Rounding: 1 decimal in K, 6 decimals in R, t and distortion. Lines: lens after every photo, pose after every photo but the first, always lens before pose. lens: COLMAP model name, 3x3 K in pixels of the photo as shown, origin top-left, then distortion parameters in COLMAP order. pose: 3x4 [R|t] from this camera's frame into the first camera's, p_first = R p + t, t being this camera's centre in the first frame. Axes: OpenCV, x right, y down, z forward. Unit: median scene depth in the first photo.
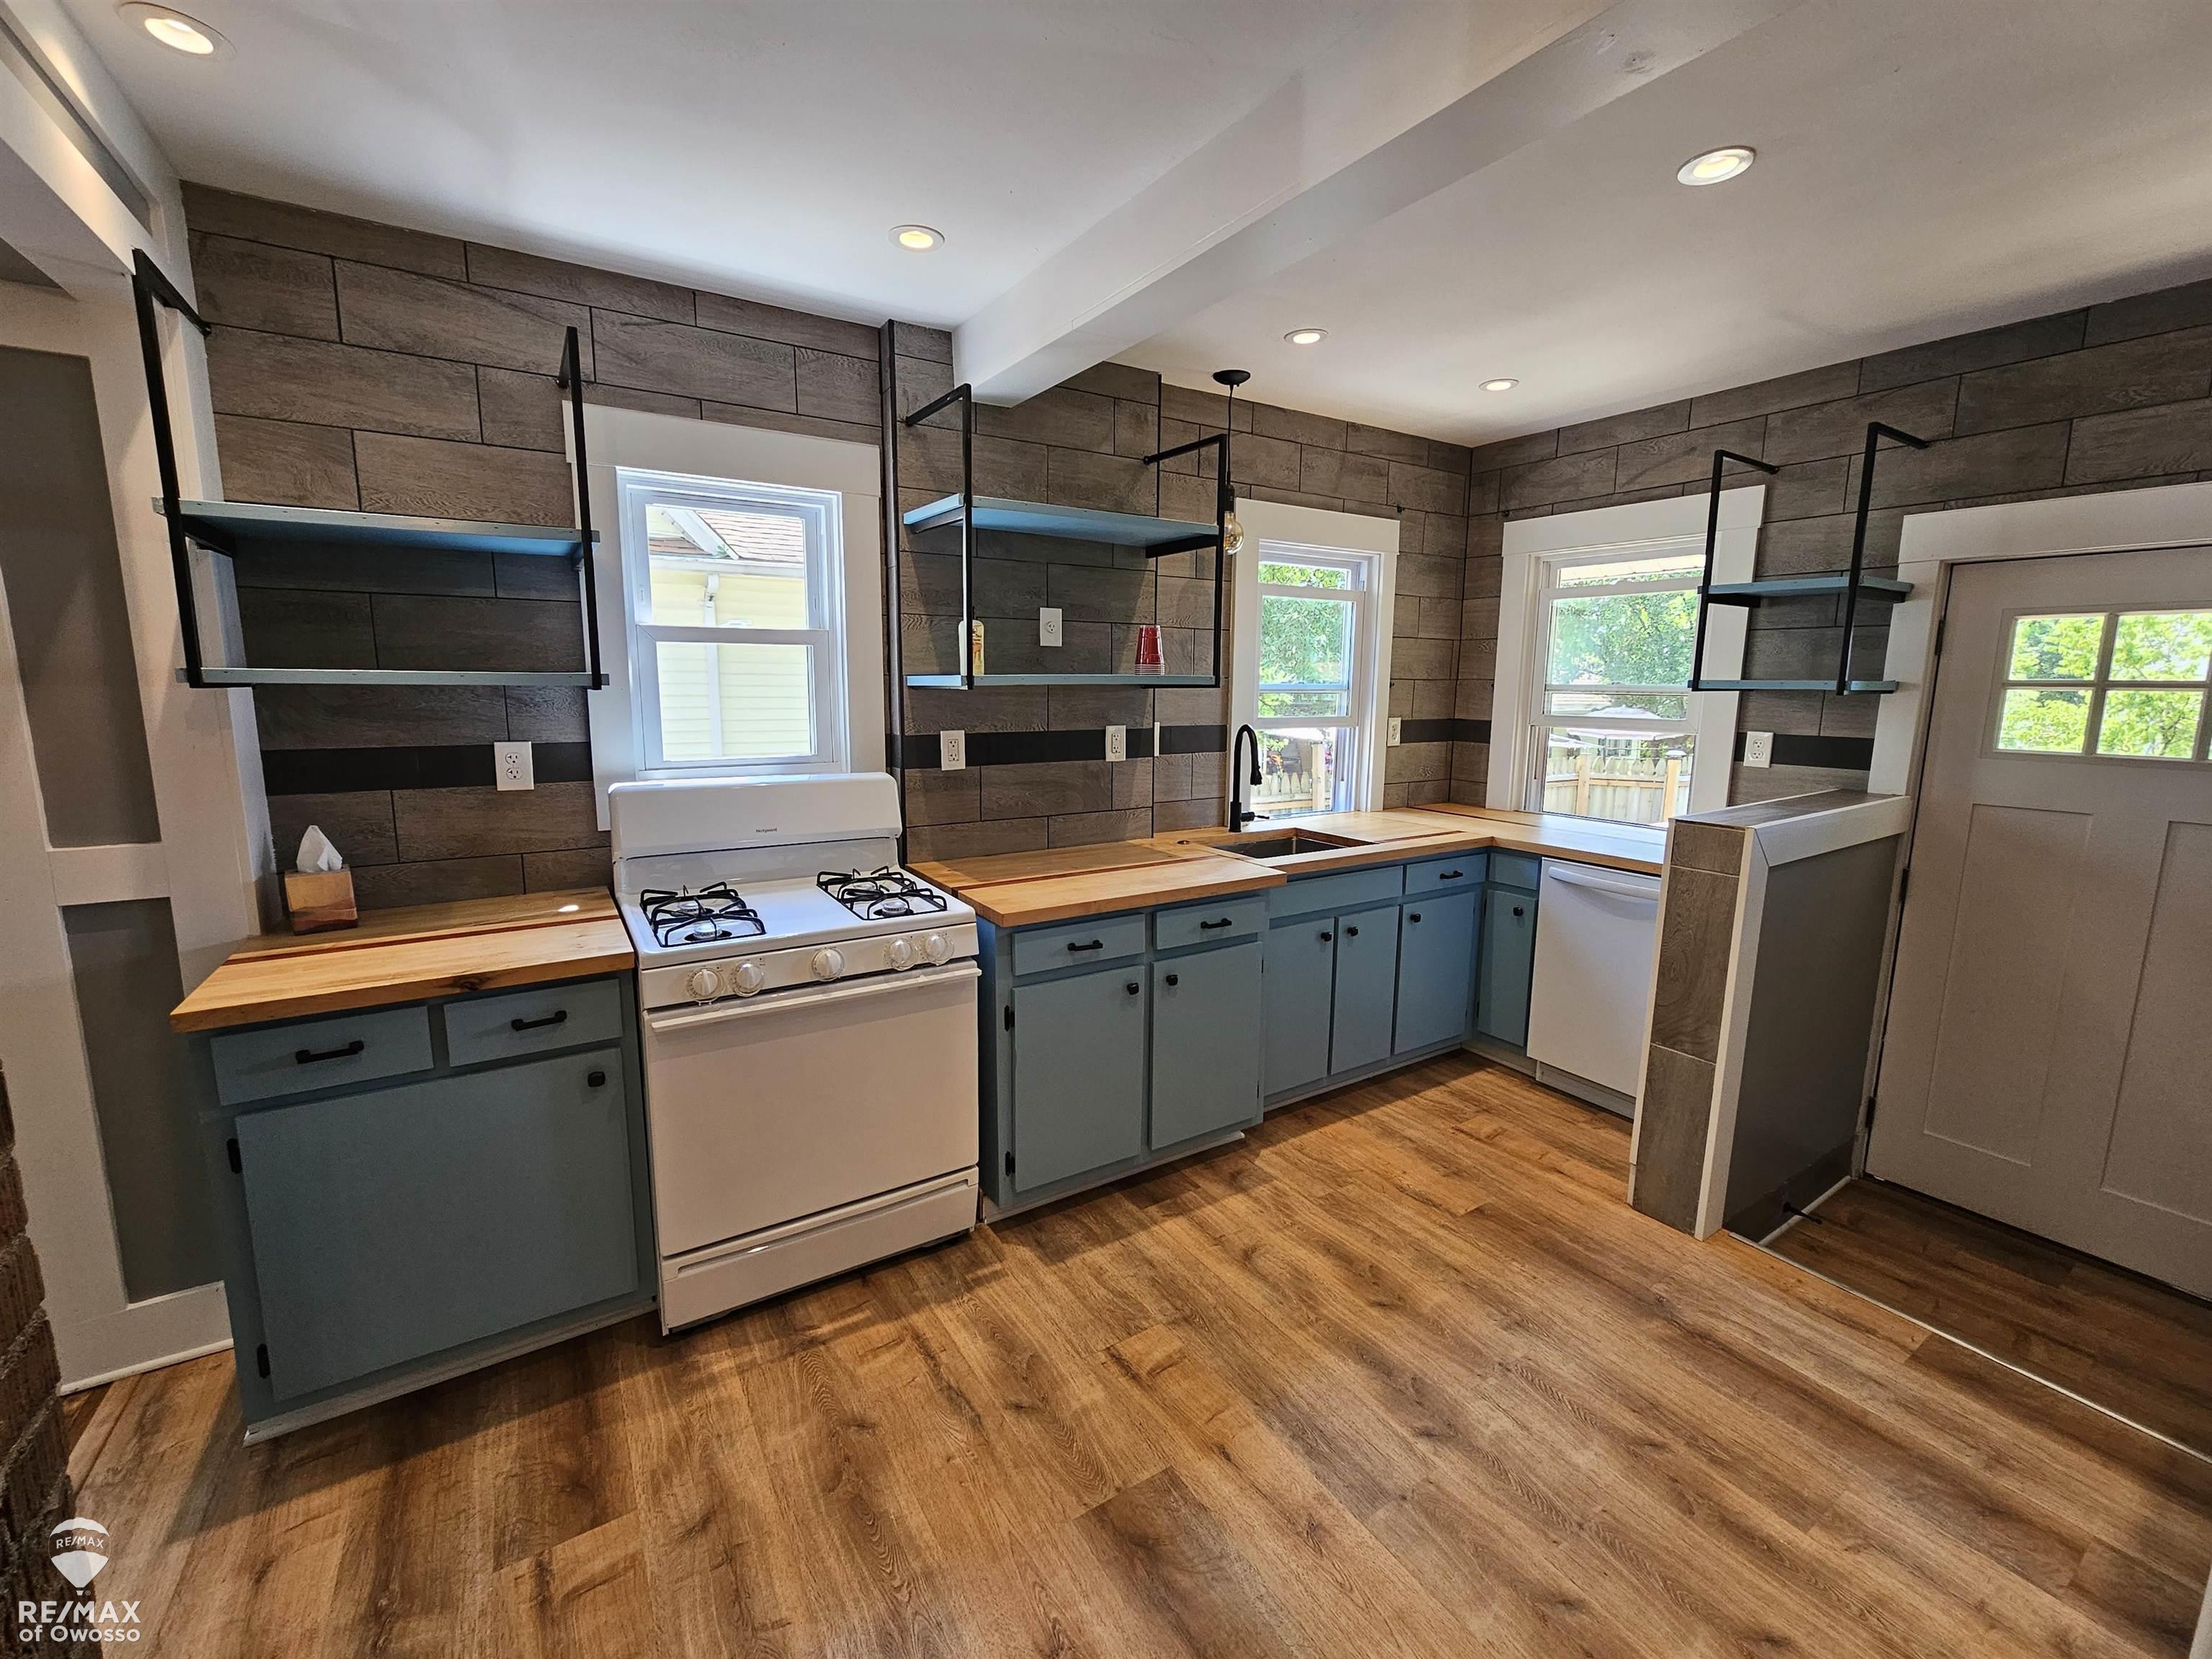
lens RADIAL K [[915.8, 0, 1106.0], [0, 915.8, 829.5], [0, 0, 1]] dist [0.000395, 0.000204]
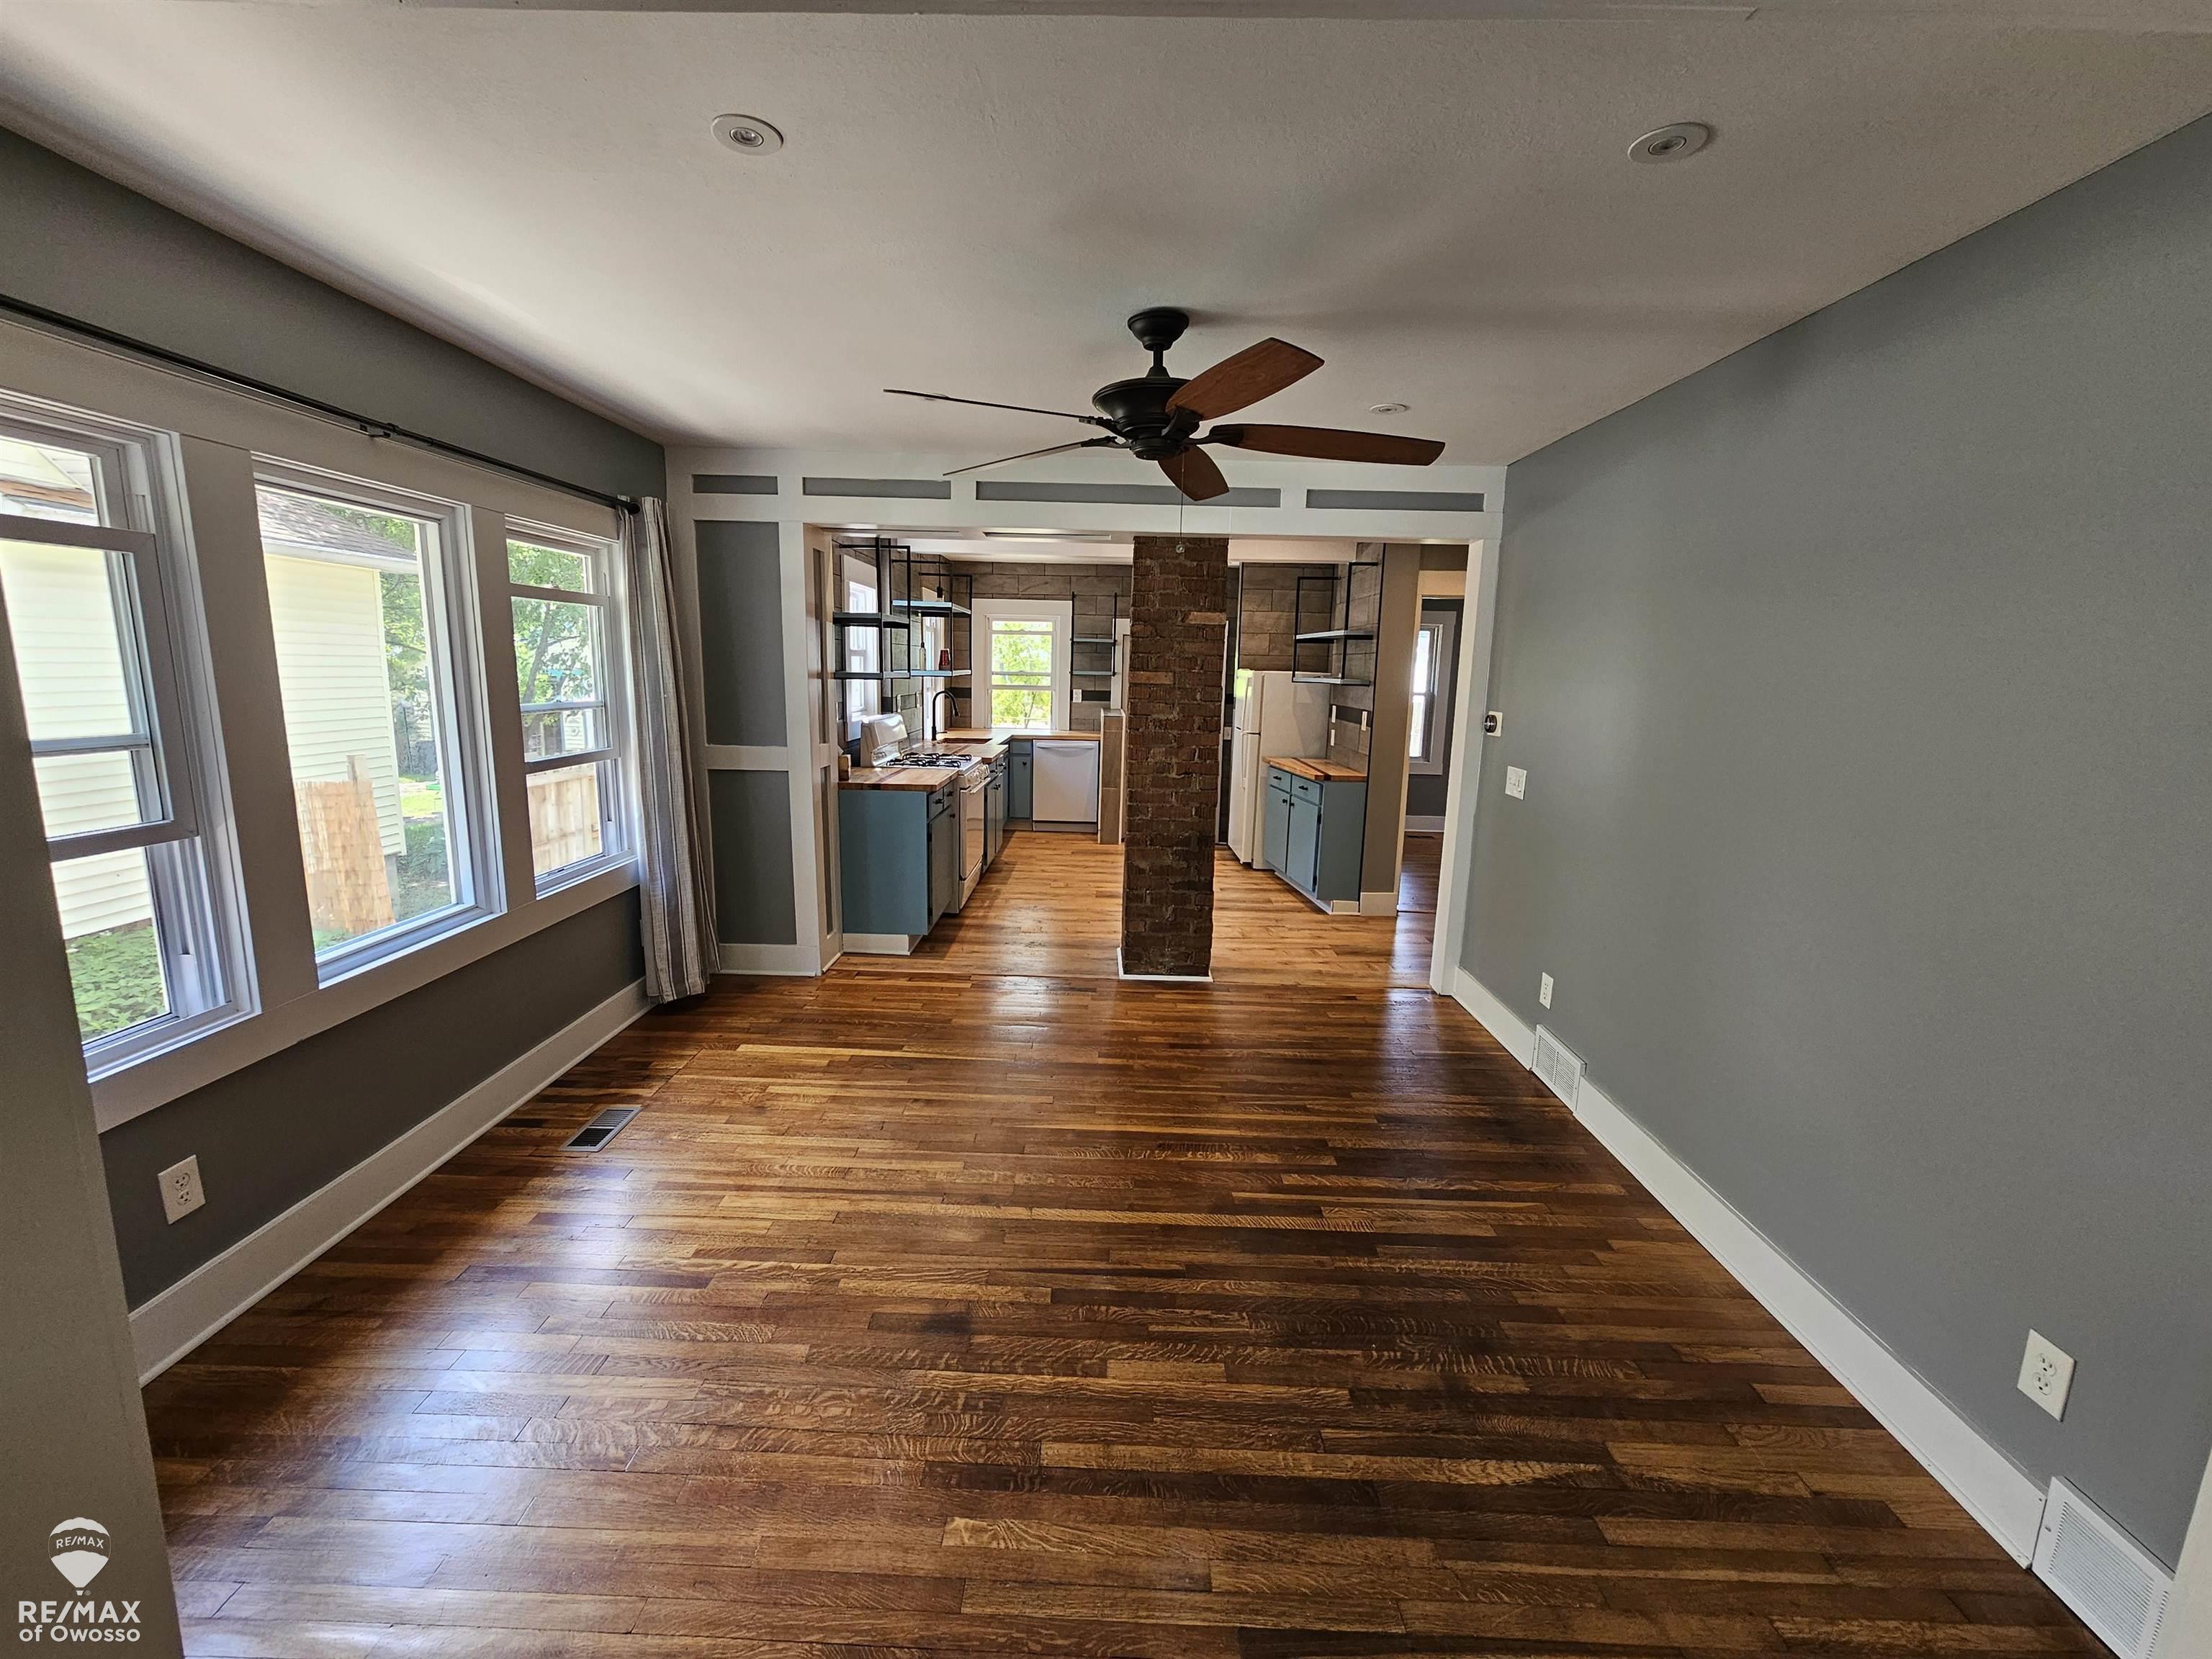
lens RADIAL K [[915.8, 0, 1106.0], [0, 915.8, 829.5], [0, 0, 1]] dist [0.000395, 0.000204]
pose [[0.549170, -0.148723, 0.822371, -1.550788], [0.117898, 0.987984, 0.099943, 0.044617], [-0.827352, 0.042070, 0.560105, -0.595128]]
